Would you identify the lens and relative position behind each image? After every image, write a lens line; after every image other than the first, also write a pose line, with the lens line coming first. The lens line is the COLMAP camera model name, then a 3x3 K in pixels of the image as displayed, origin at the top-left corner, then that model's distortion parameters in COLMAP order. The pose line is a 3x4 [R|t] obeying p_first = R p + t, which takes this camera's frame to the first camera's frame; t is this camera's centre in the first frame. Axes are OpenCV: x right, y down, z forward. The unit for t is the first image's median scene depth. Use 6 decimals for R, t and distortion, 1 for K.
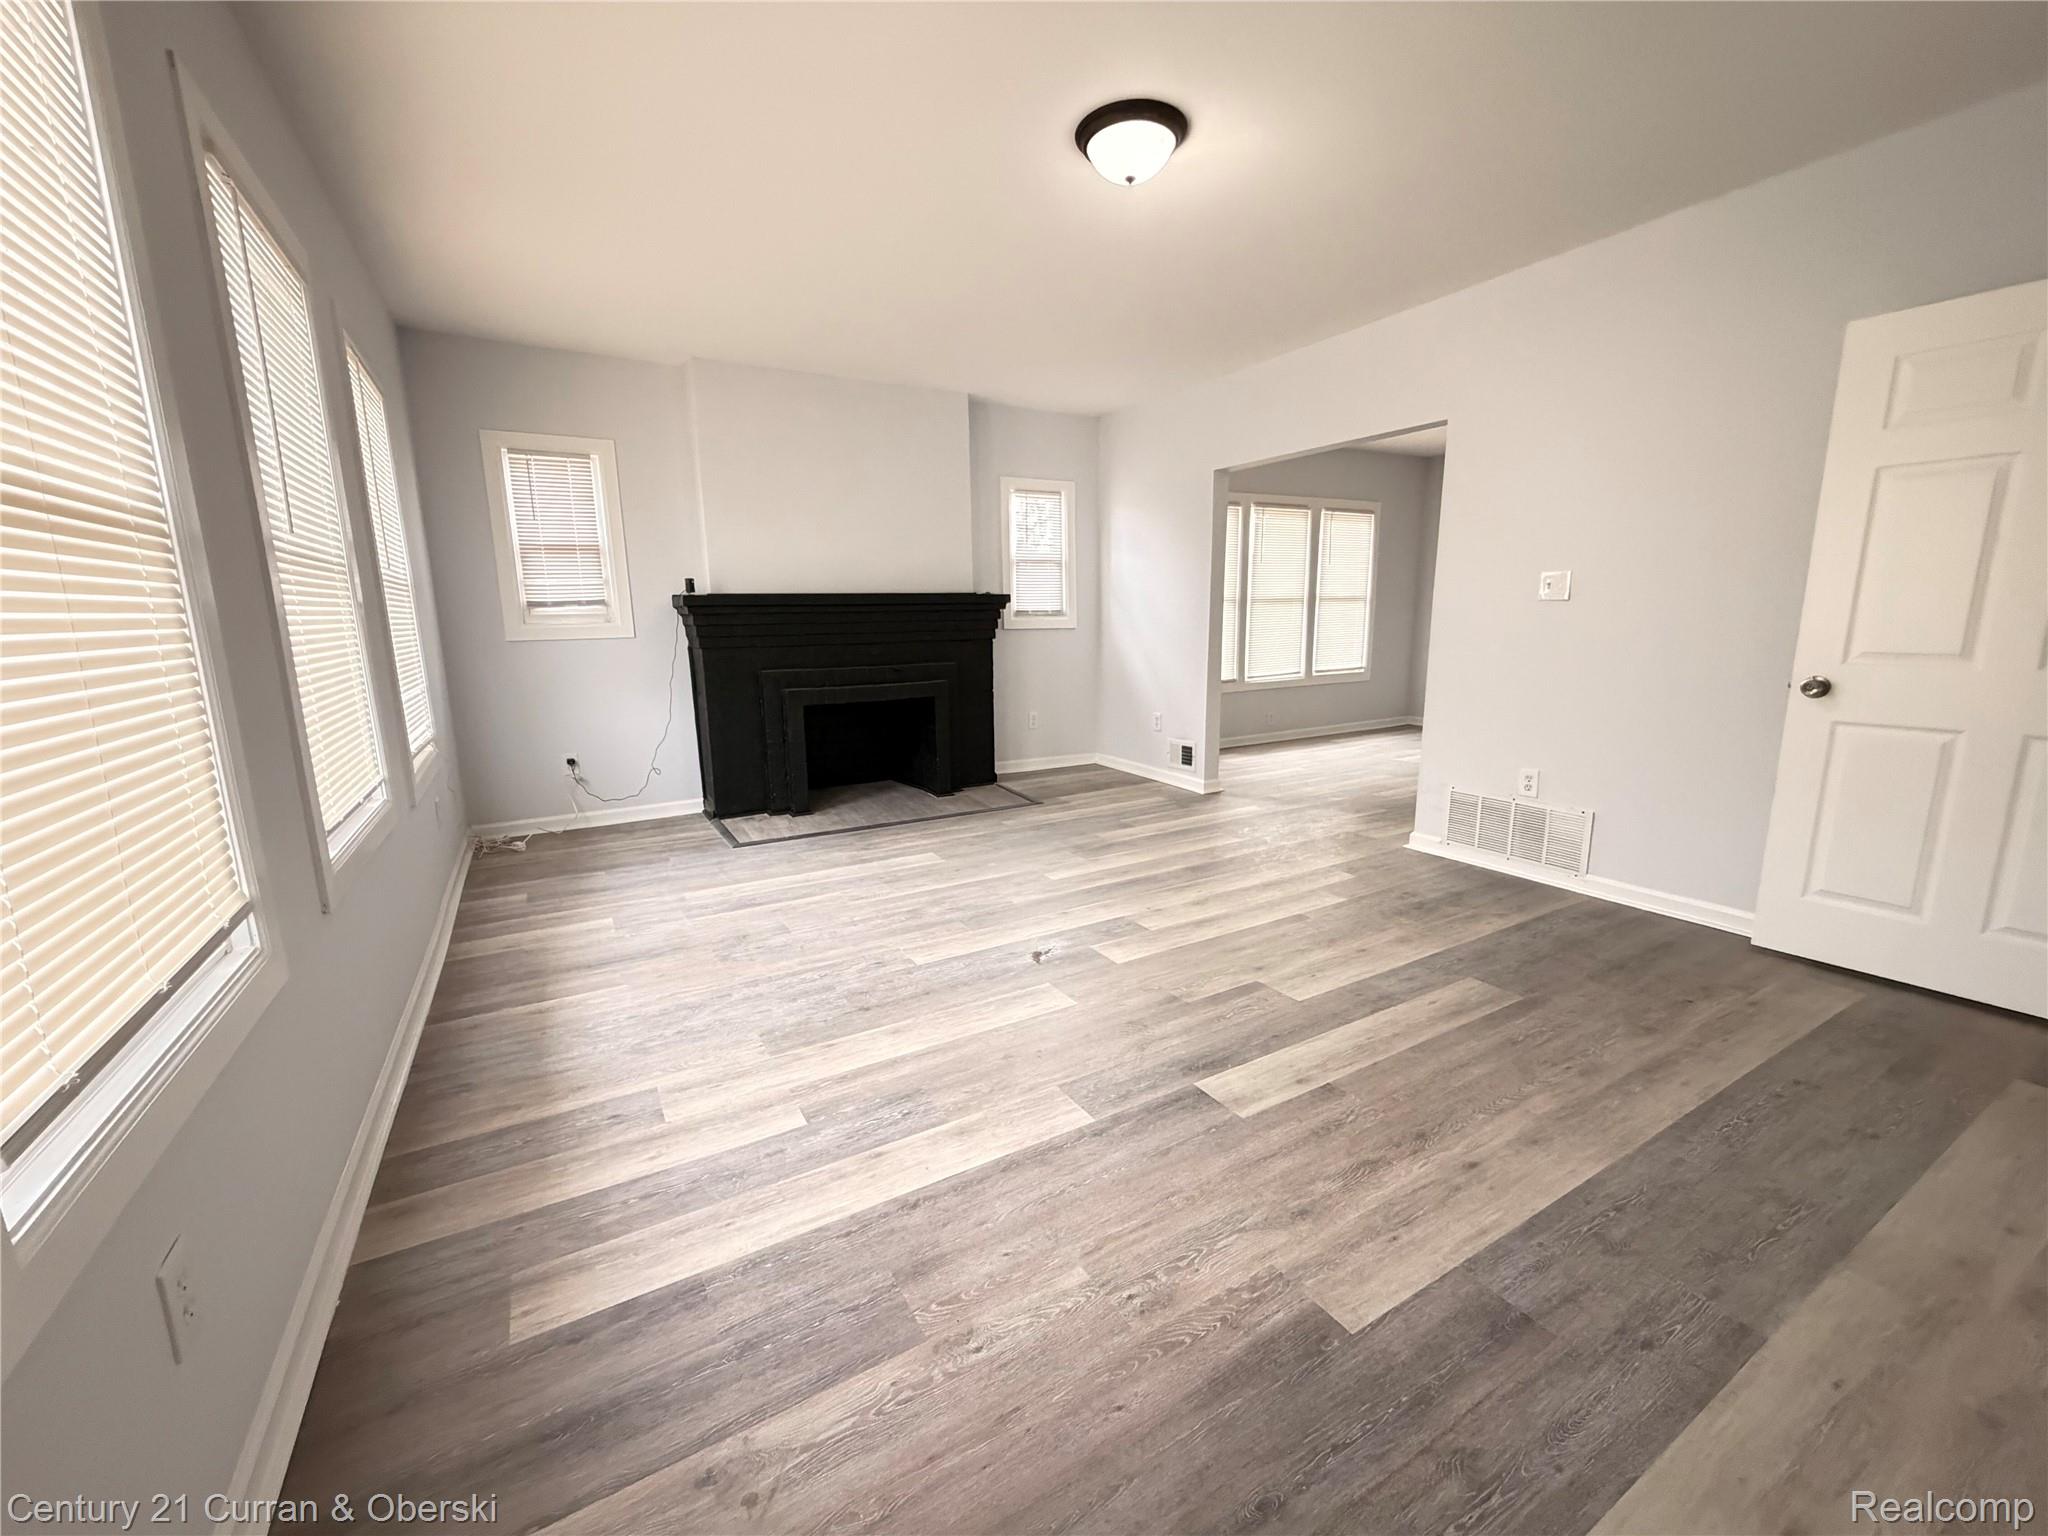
lens RADIAL K [[811.4, 0, 1015.8], [0, 811.4, 761.9], [0, 0, 1]] dist [0.001939, 0.000498]
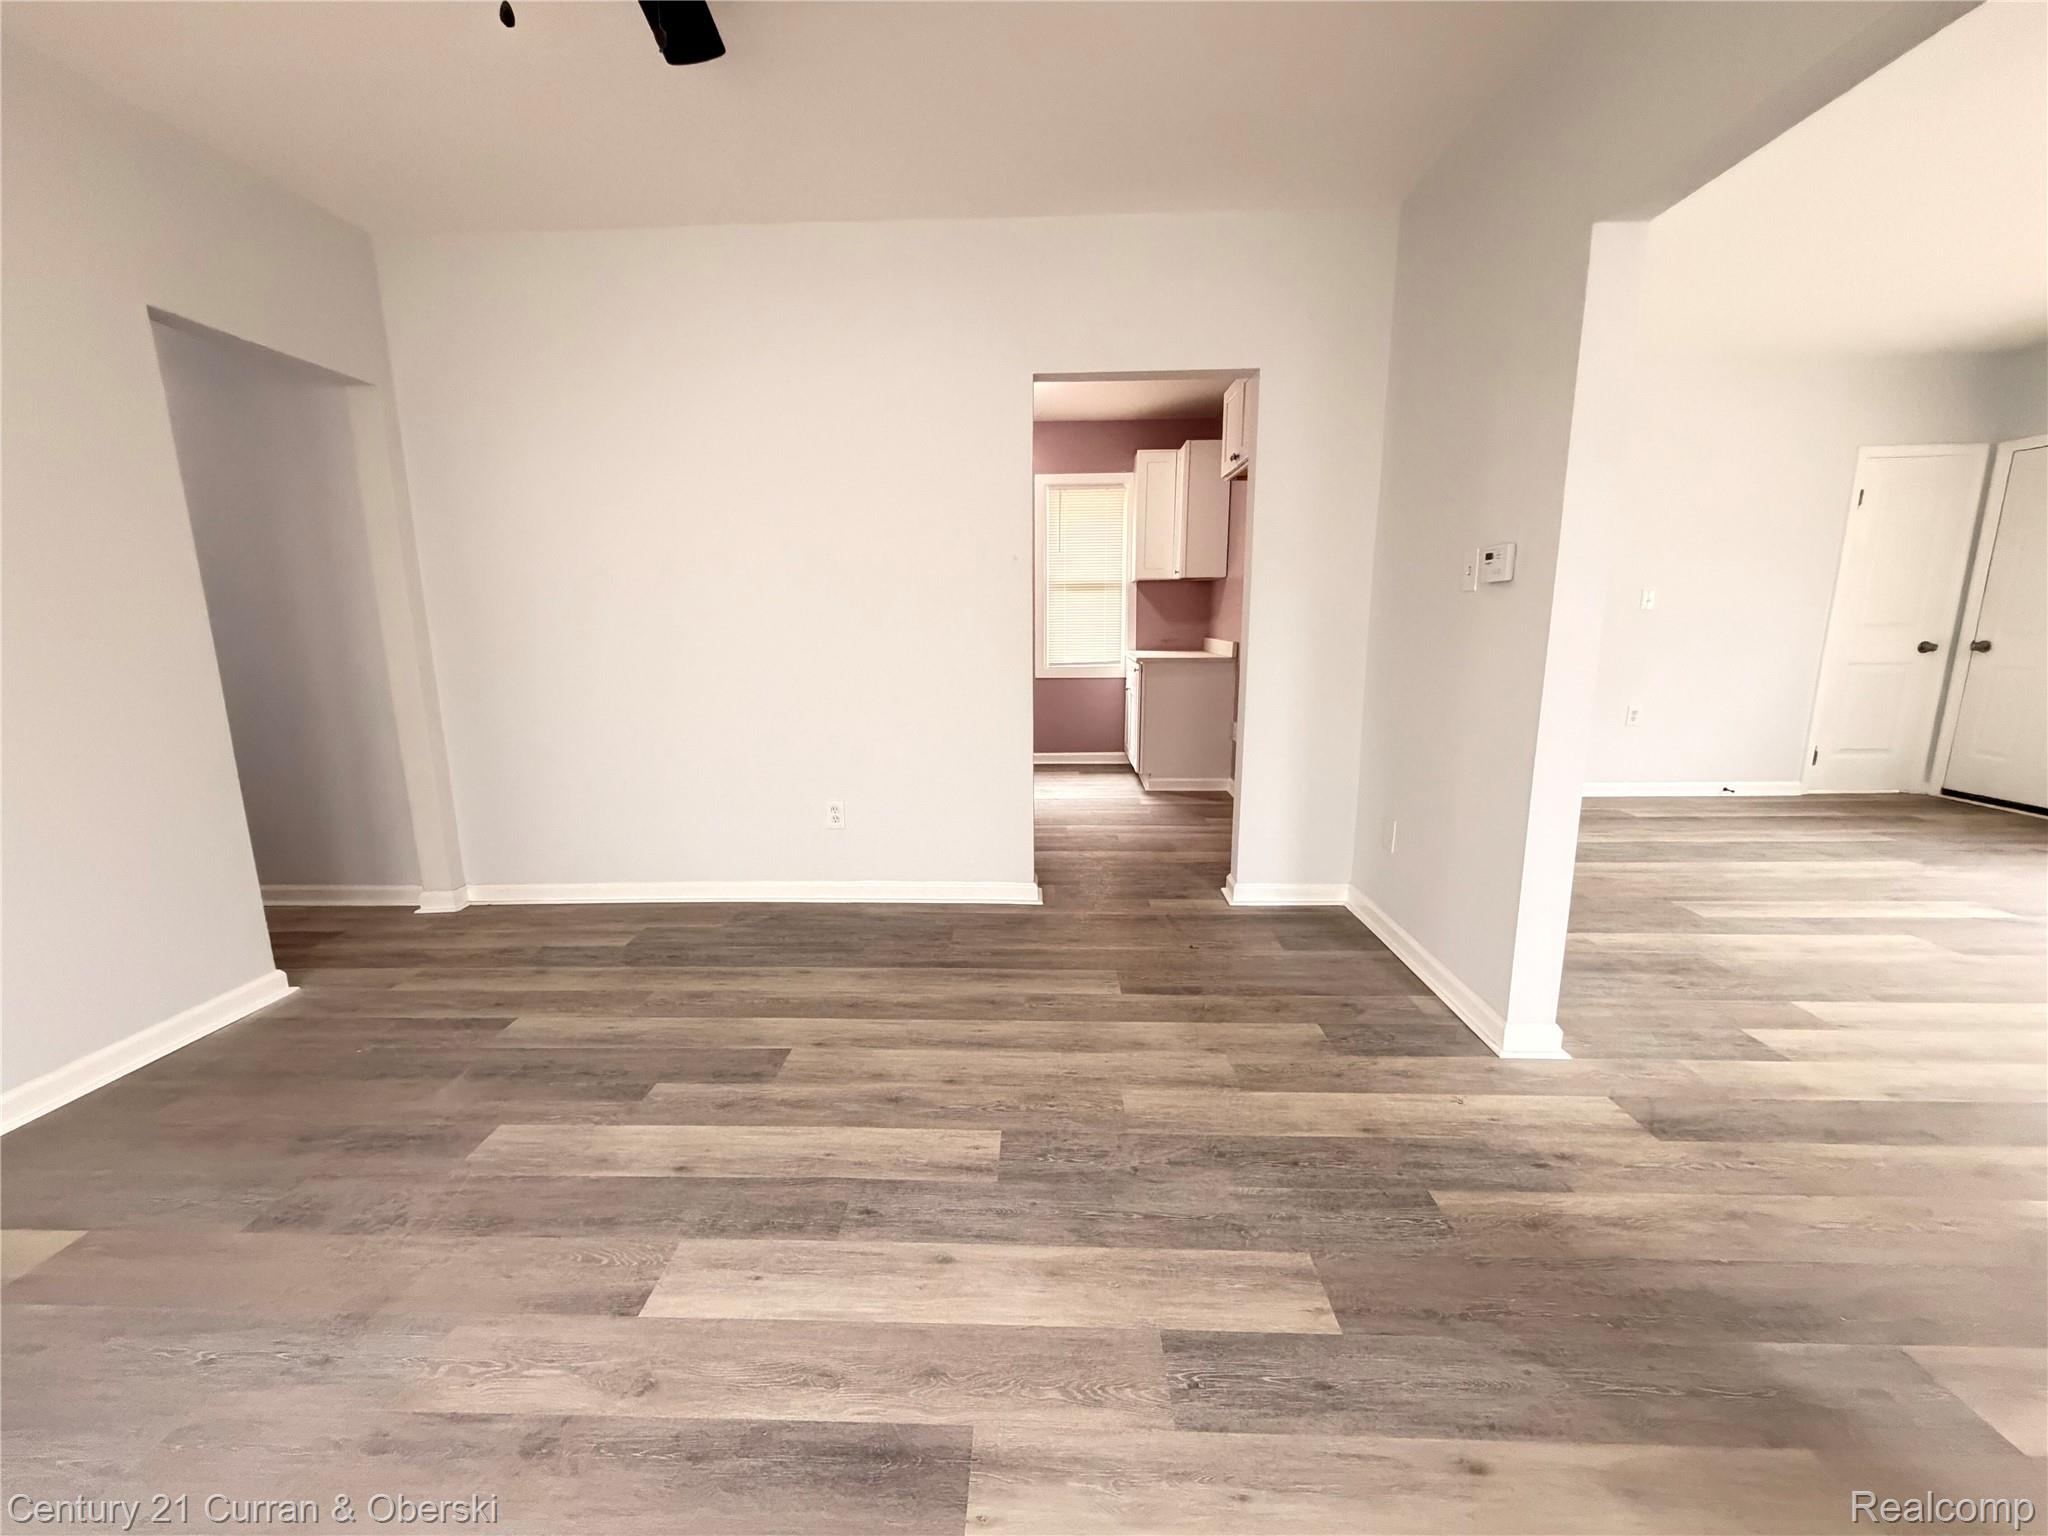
lens RADIAL K [[811.4, 0, 1015.8], [0, 811.4, 761.9], [0, 0, 1]] dist [0.001939, 0.000498]
pose [[-0.853494, -0.070671, 0.516288, 0.727635], [0.117654, 0.939044, 0.323037, -0.399921], [-0.507646, 0.336454, -0.793154, 2.110240]]
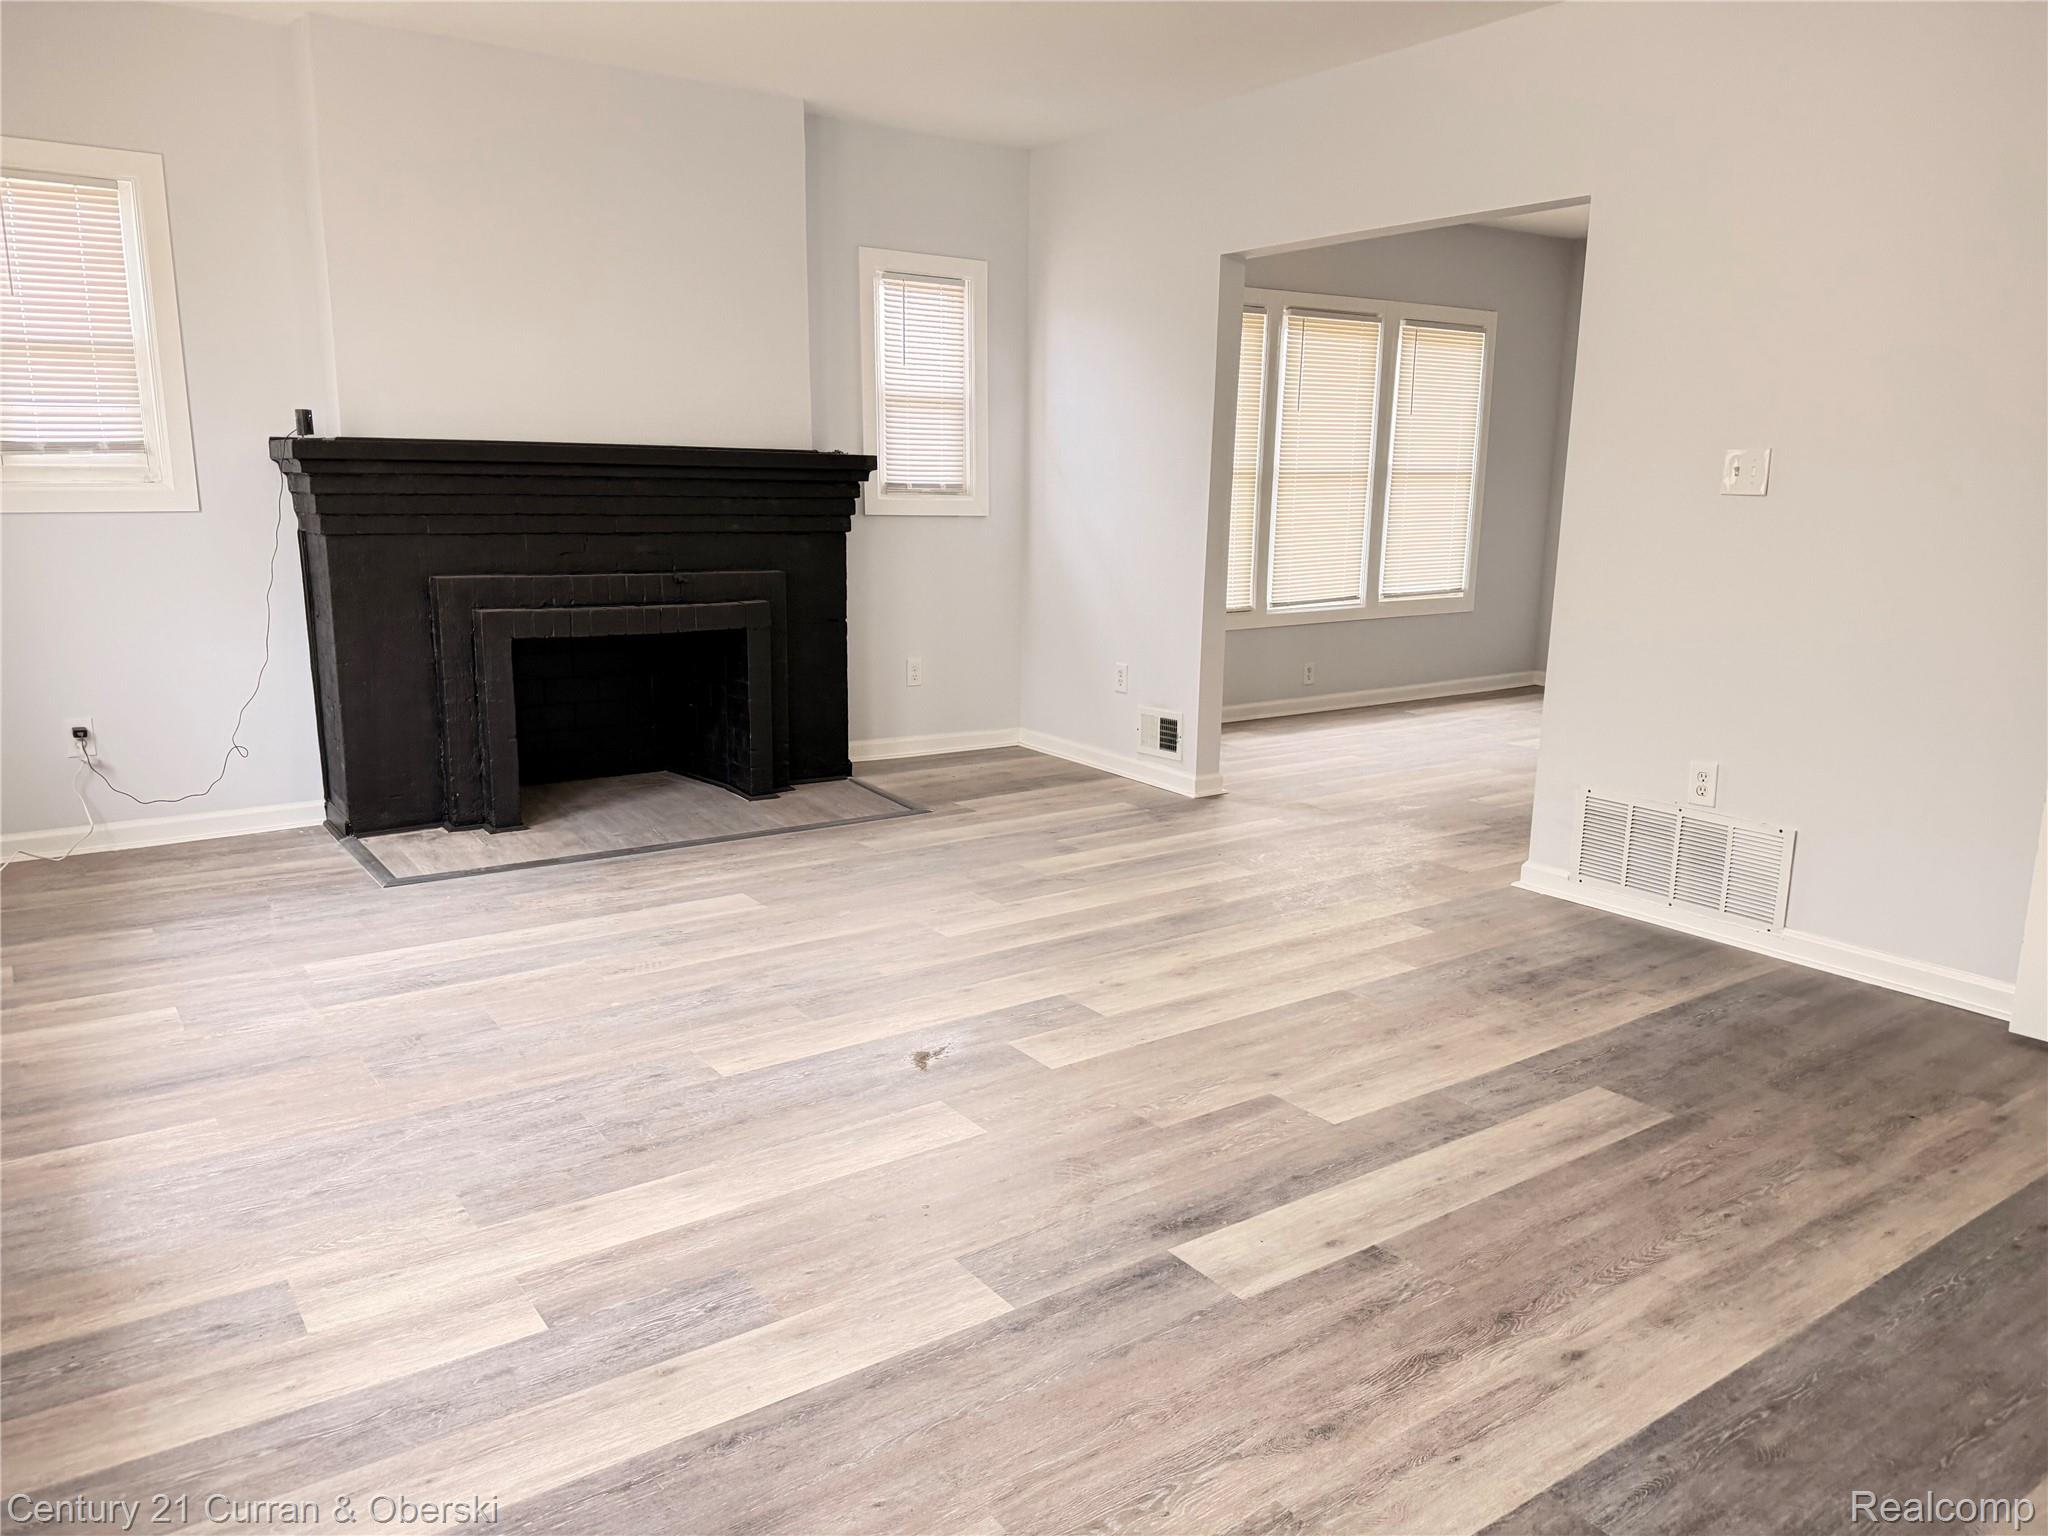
lens RADIAL K [[1413.7, 0, 1015.6], [0, 1413.7, 775.9], [0, 0, 1]] dist [0.107083, -0.144446]
pose [[0.995169, 0.008129, 0.097841, -0.009522], [-0.010554, 0.999649, 0.024289, -0.002154], [-0.097609, -0.025205, 0.994906, -0.069155]]
